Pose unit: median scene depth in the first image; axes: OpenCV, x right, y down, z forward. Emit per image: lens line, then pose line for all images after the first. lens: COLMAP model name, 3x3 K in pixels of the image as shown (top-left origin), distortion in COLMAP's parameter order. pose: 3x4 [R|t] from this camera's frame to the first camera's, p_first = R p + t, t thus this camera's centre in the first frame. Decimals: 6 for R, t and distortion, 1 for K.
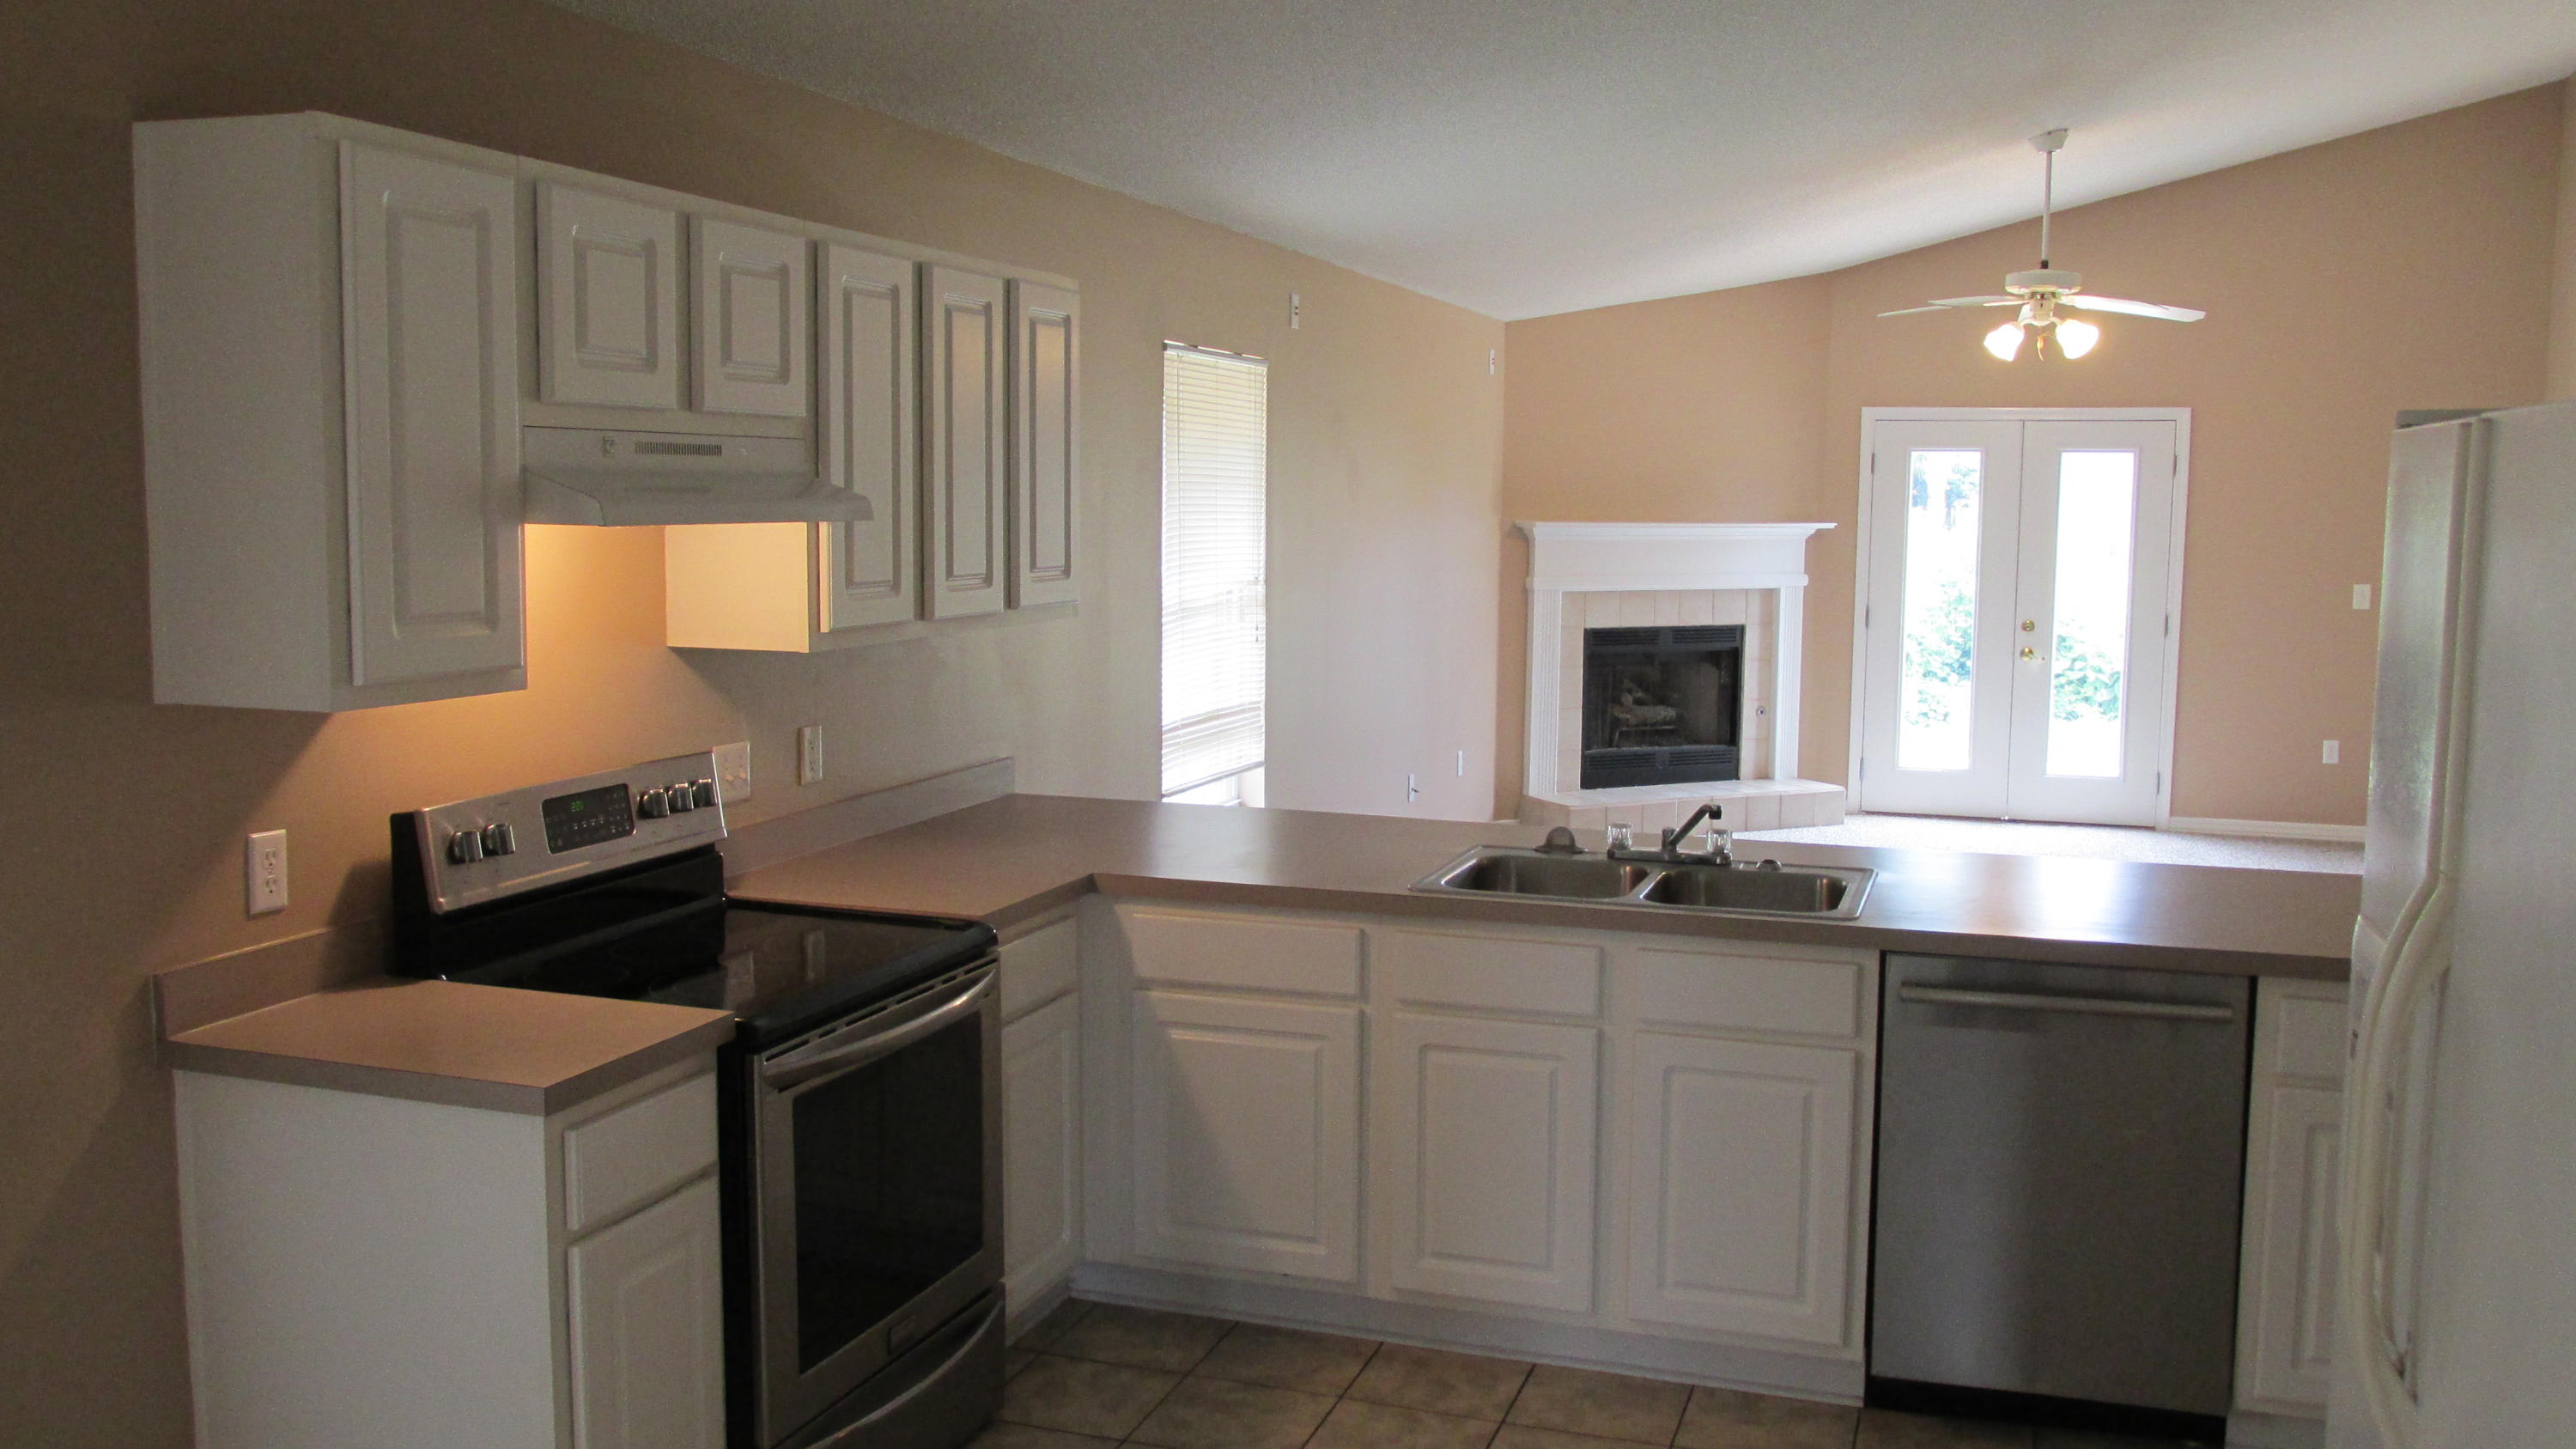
lens RADIAL K [[2178.3, 0, 1298.4], [0, 2178.3, 724.9], [0, 0, 1]] dist [-0.014312, -0.000854]
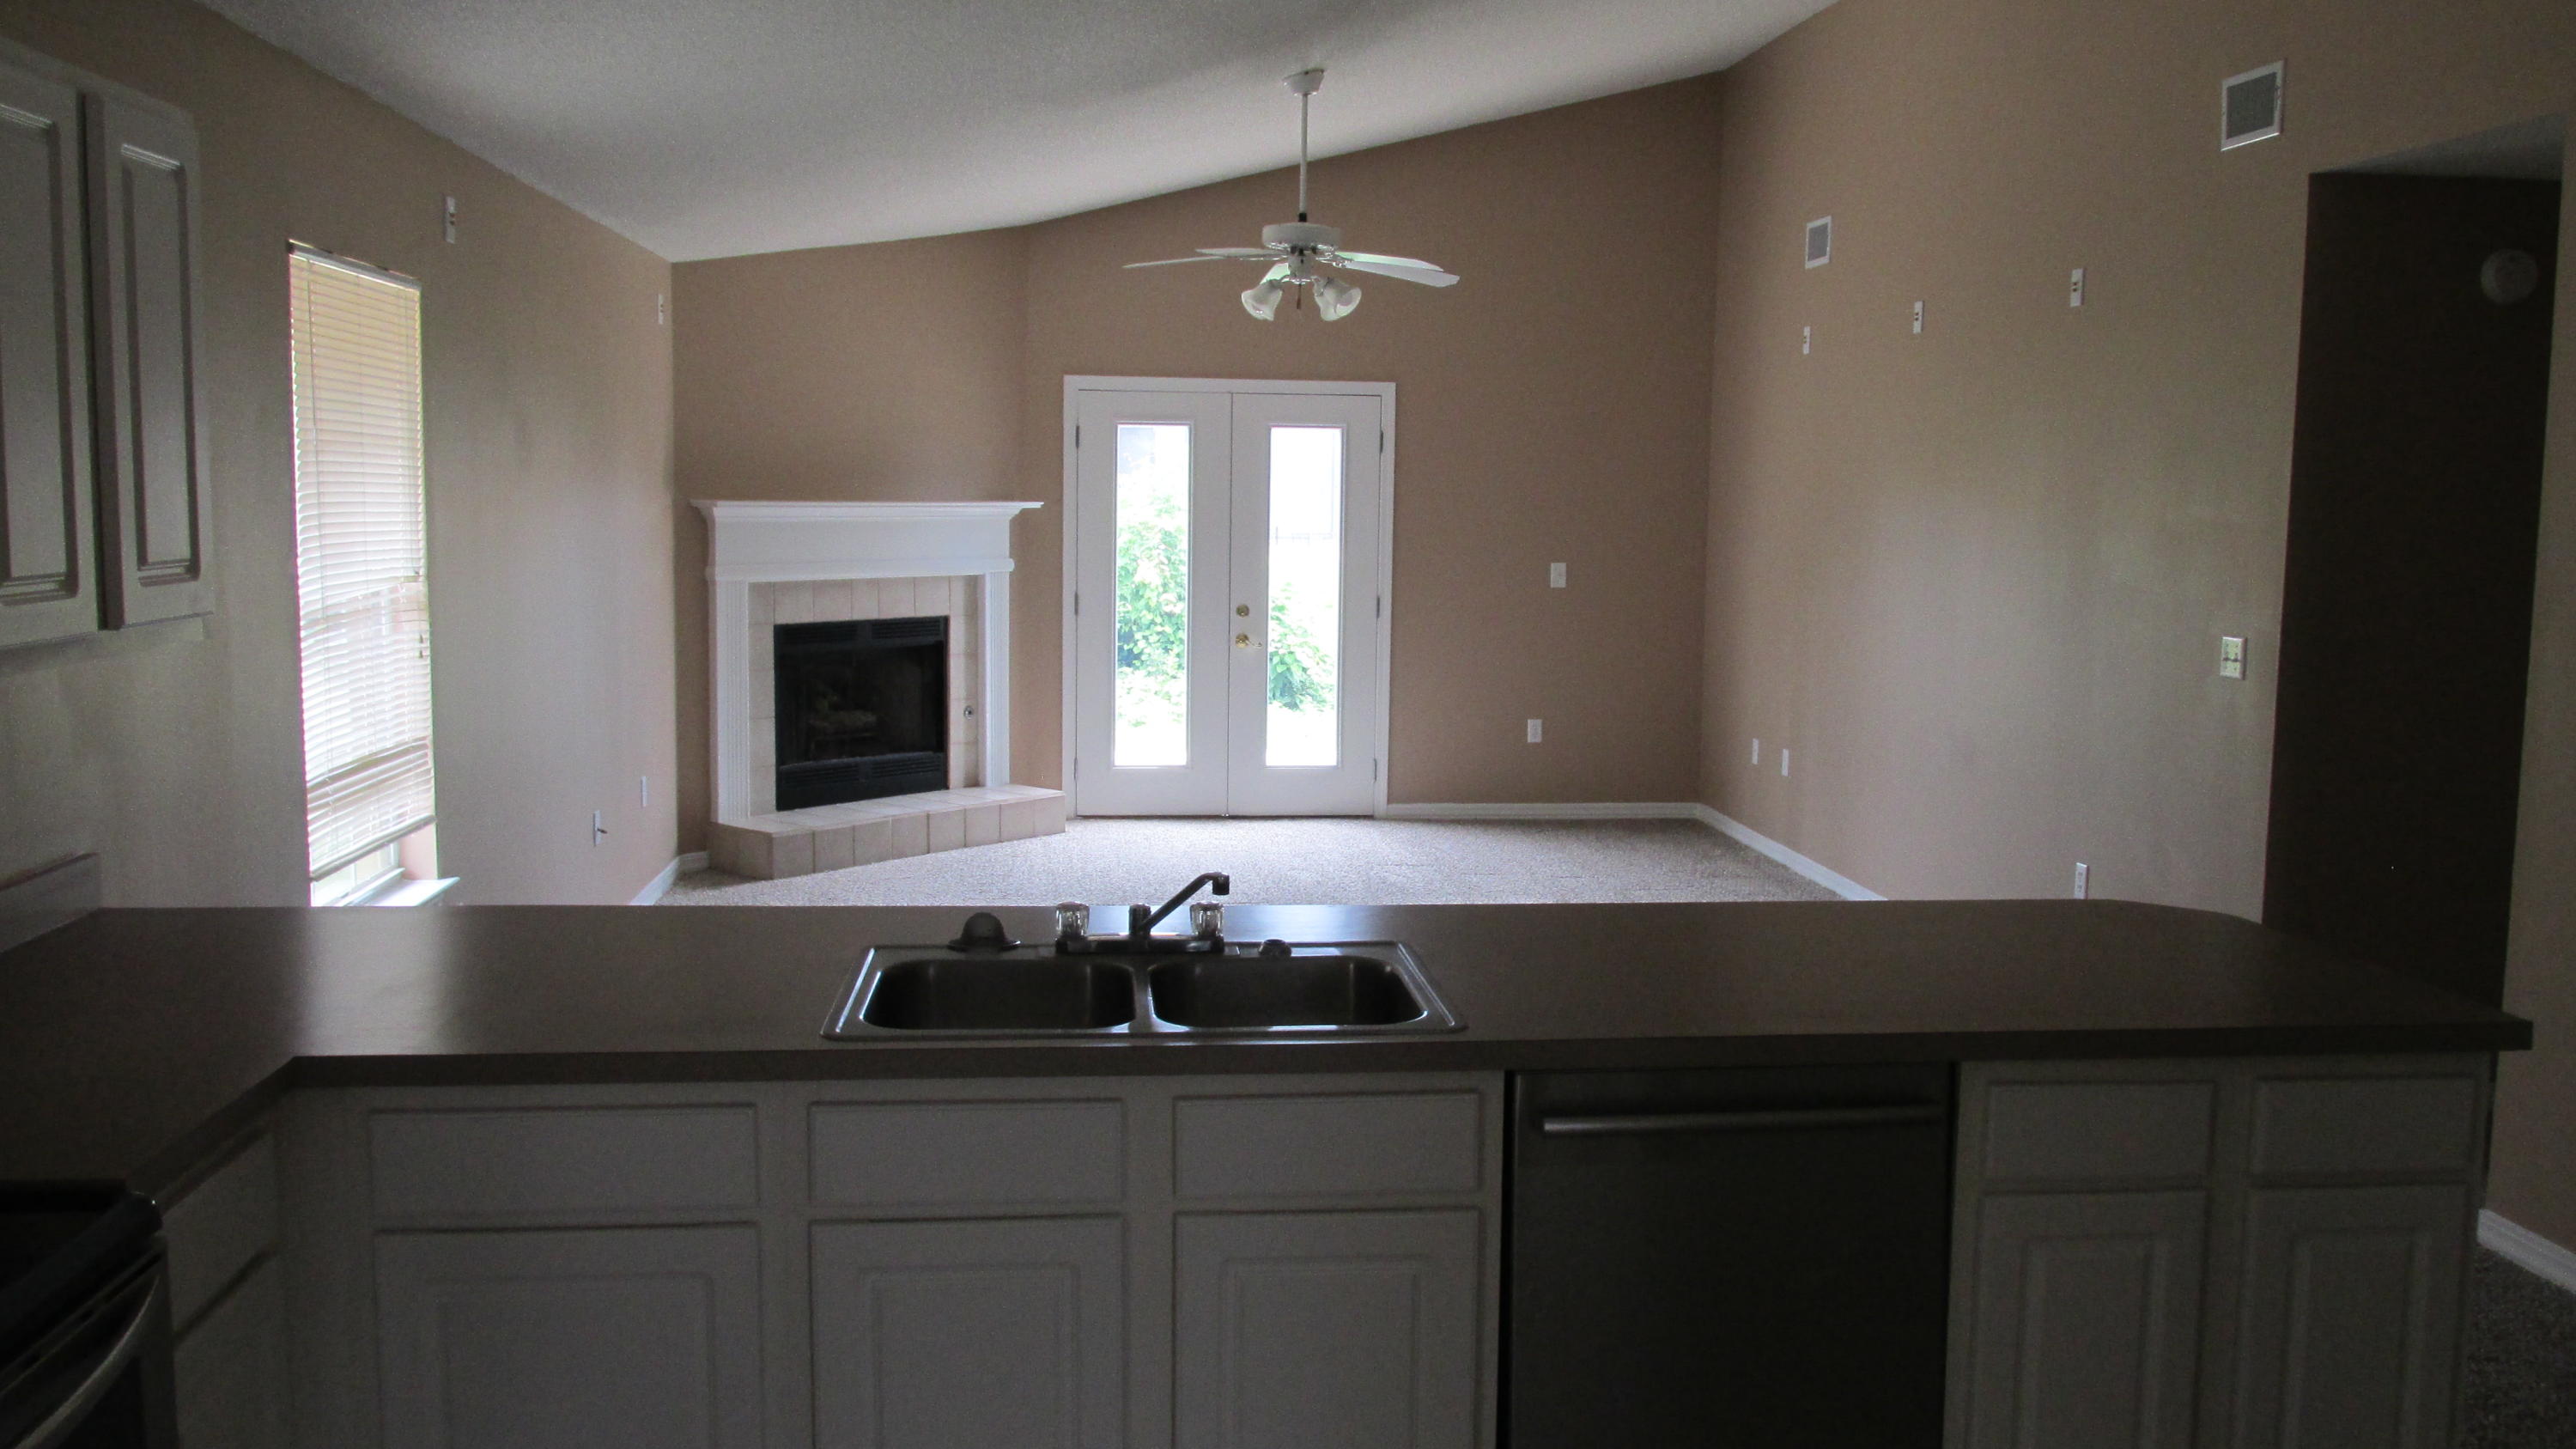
lens RADIAL K [[2178.3, 0, 1298.4], [0, 2178.3, 724.9], [0, 0, 1]] dist [-0.014312, -0.000854]
pose [[0.911301, -0.042220, 0.409570, -0.034240], [0.039388, 0.999106, 0.015352, -0.009922], [-0.409852, 0.002142, 0.912150, 0.131675]]
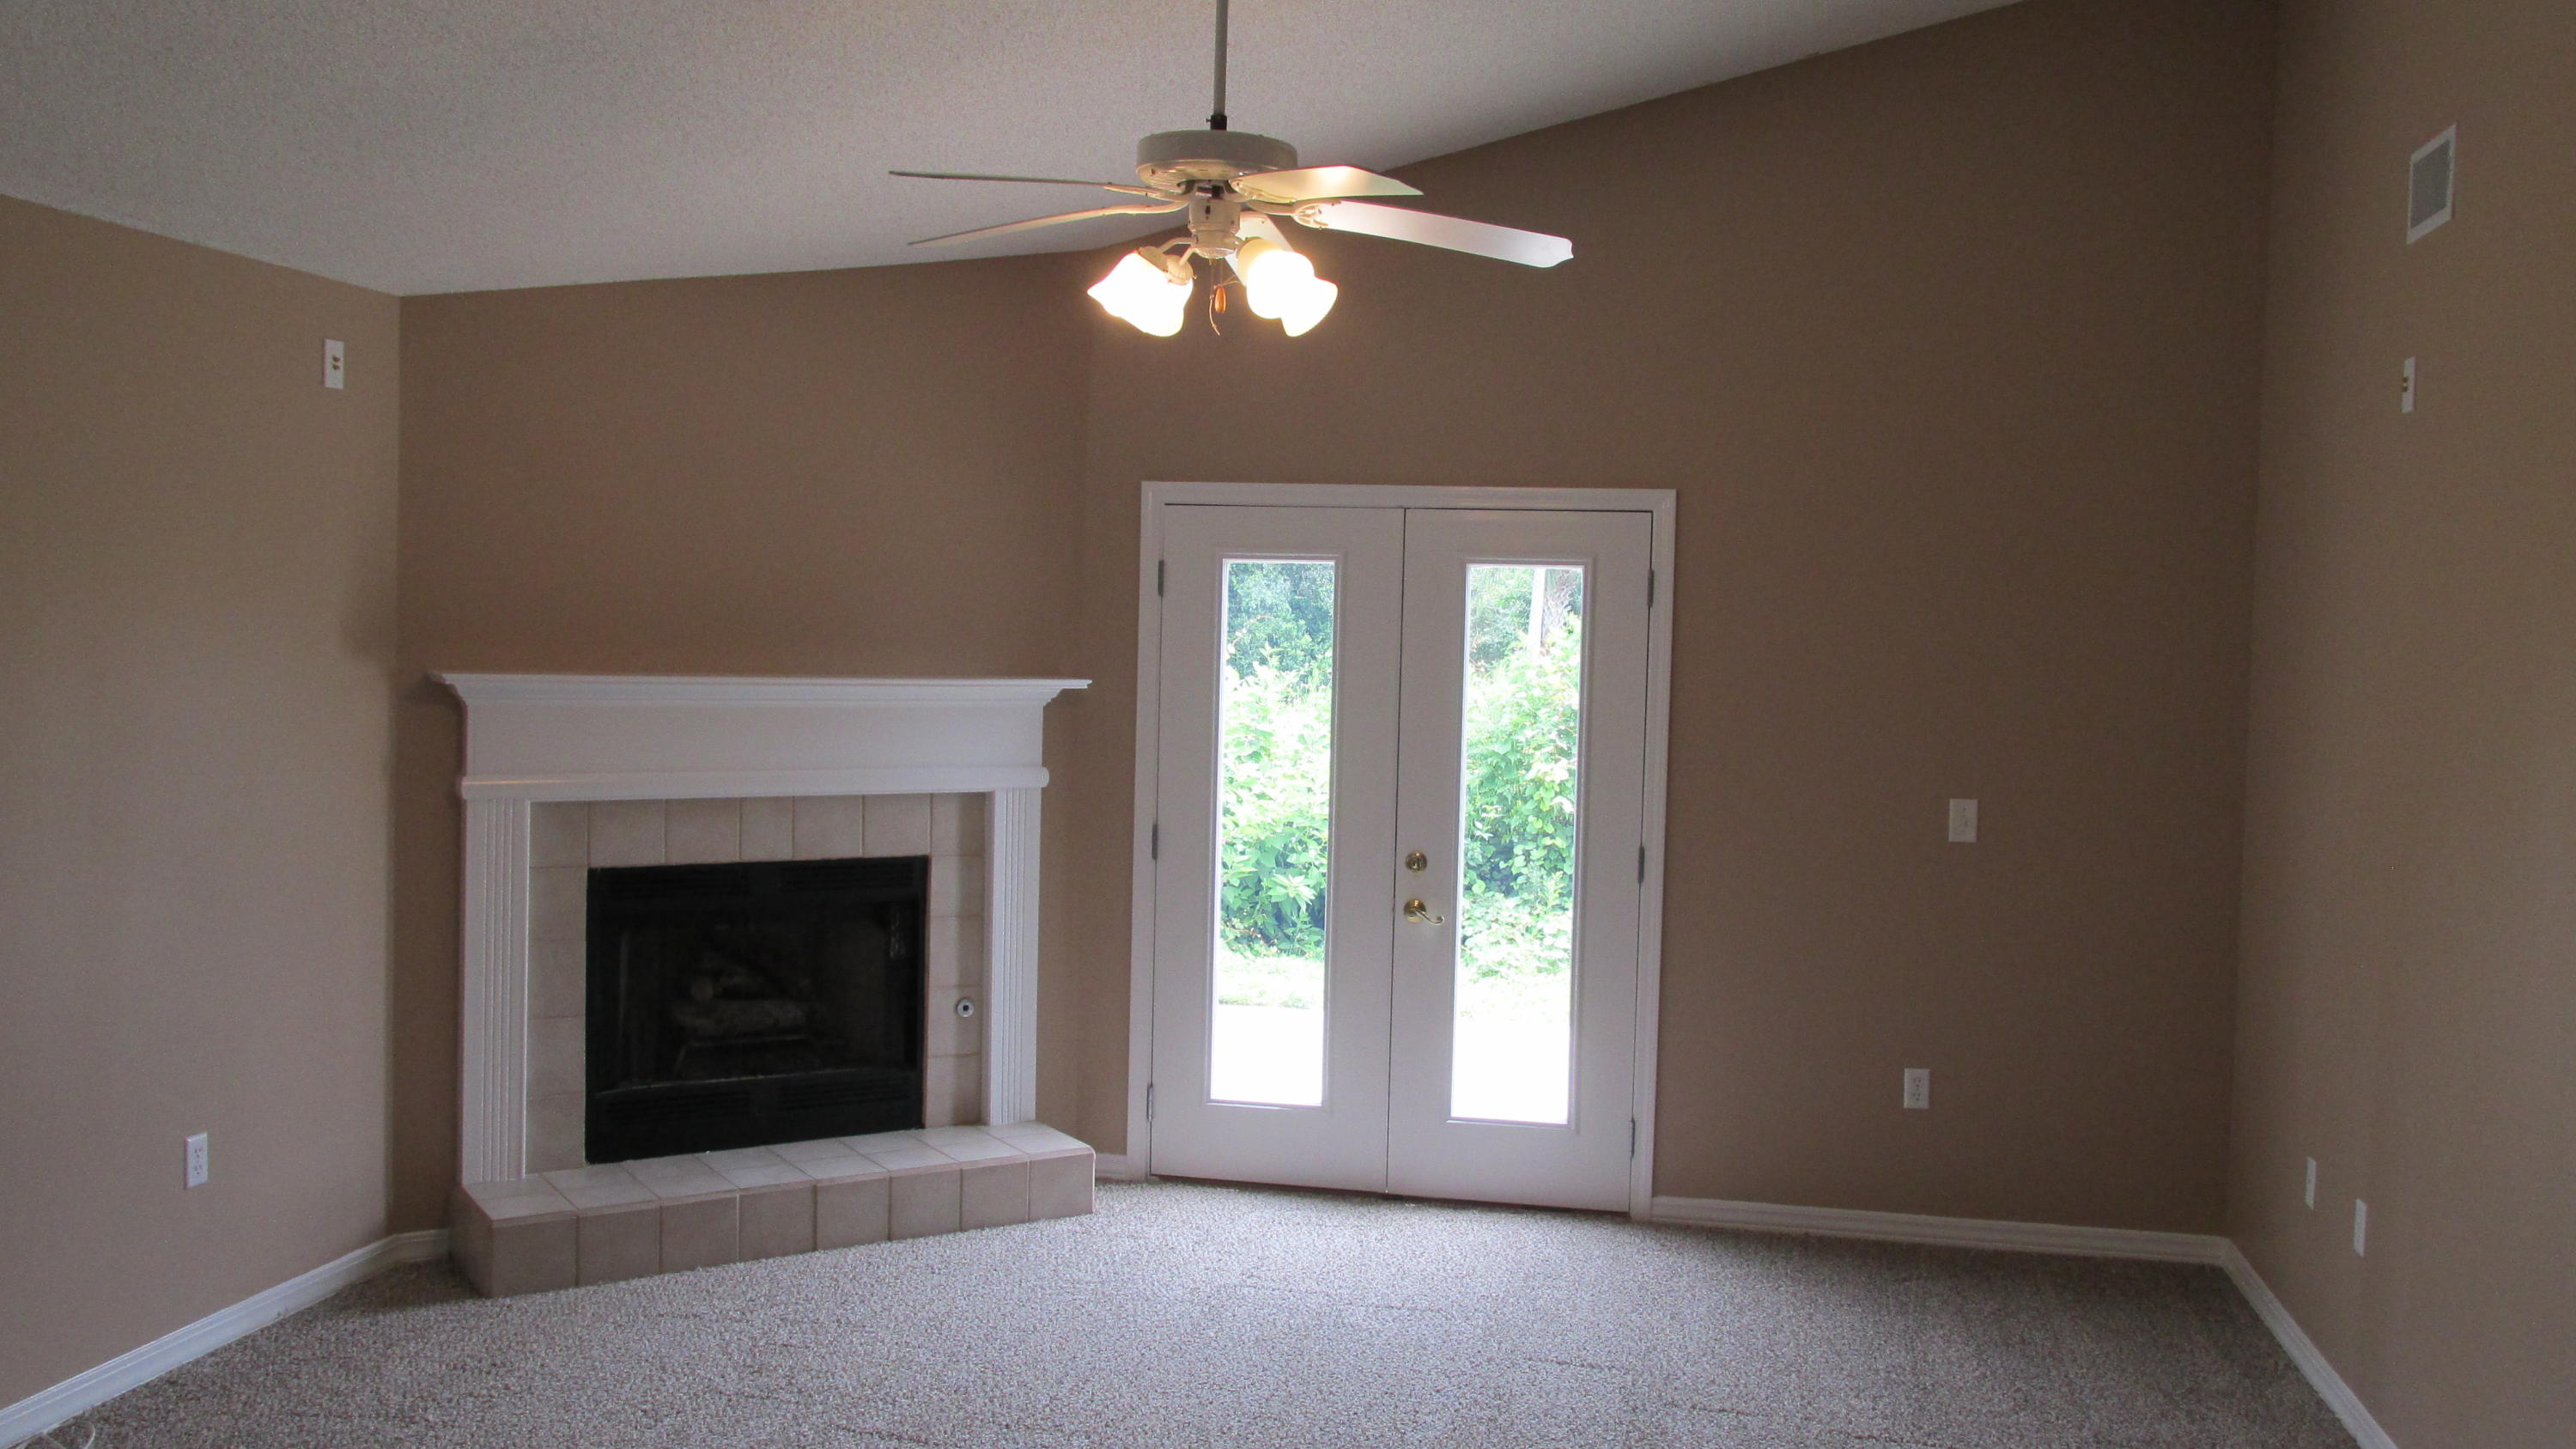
lens RADIAL K [[2178.3, 0, 1298.4], [0, 2178.3, 724.9], [0, 0, 1]] dist [-0.014312, -0.000854]
pose [[0.992768, 0.011075, 0.119537, 0.245507], [-0.003495, 0.997980, -0.063439, -0.046882], [-0.119998, 0.062562, 0.990801, 0.446887]]
